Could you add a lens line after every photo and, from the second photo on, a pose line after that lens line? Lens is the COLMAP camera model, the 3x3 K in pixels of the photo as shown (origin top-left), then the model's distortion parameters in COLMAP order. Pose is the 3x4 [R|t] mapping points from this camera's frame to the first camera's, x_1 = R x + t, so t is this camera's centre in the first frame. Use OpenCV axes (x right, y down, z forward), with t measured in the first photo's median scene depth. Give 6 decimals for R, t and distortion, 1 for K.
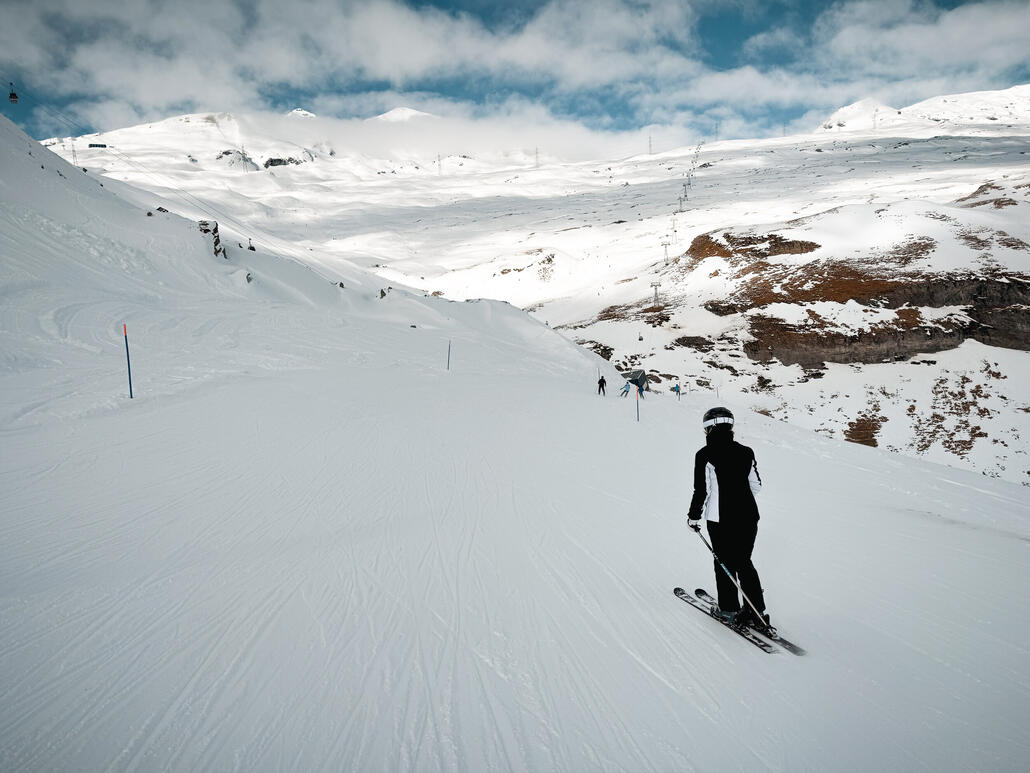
lens RADIAL K [[743.1, 0, 515.0], [0, 743.1, 386.5], [0, 0, 1]] dist [0.119914, -0.184131]
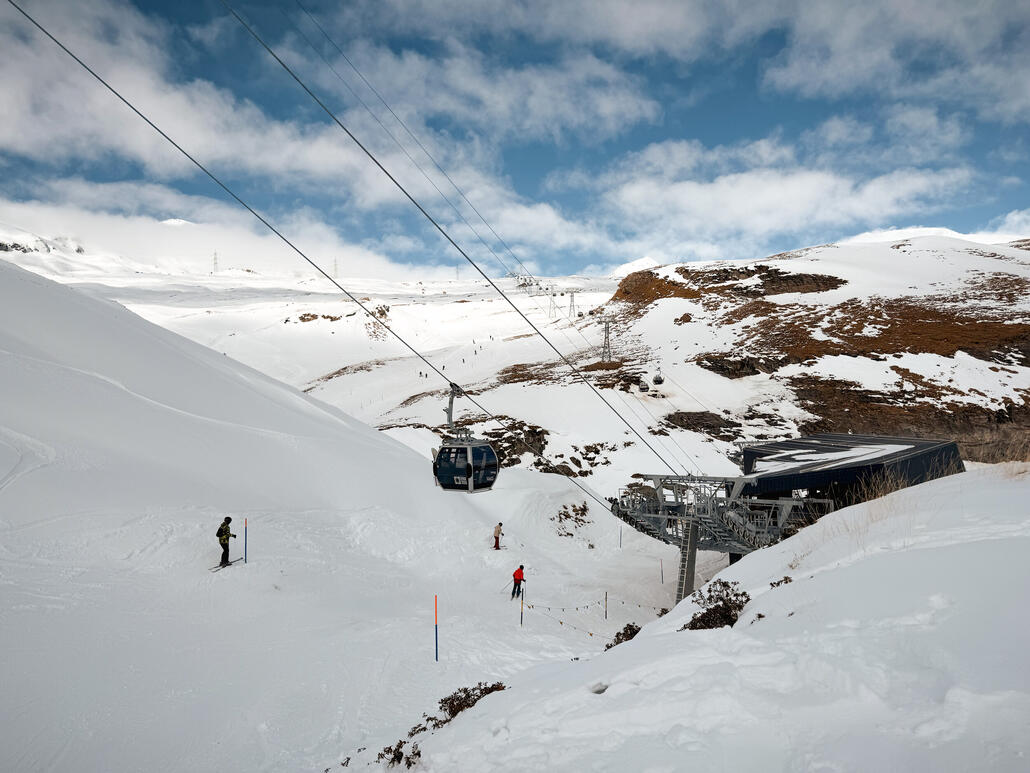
lens RADIAL K [[743.1, 0, 515.0], [0, 743.1, 386.5], [0, 0, 1]] dist [0.119914, -0.184131]
pose [[0.960716, 0.039665, 0.274684, -0.020476], [0.013831, 0.981662, -0.190126, 0.011287], [-0.277188, 0.186456, 0.942550, 0.547460]]
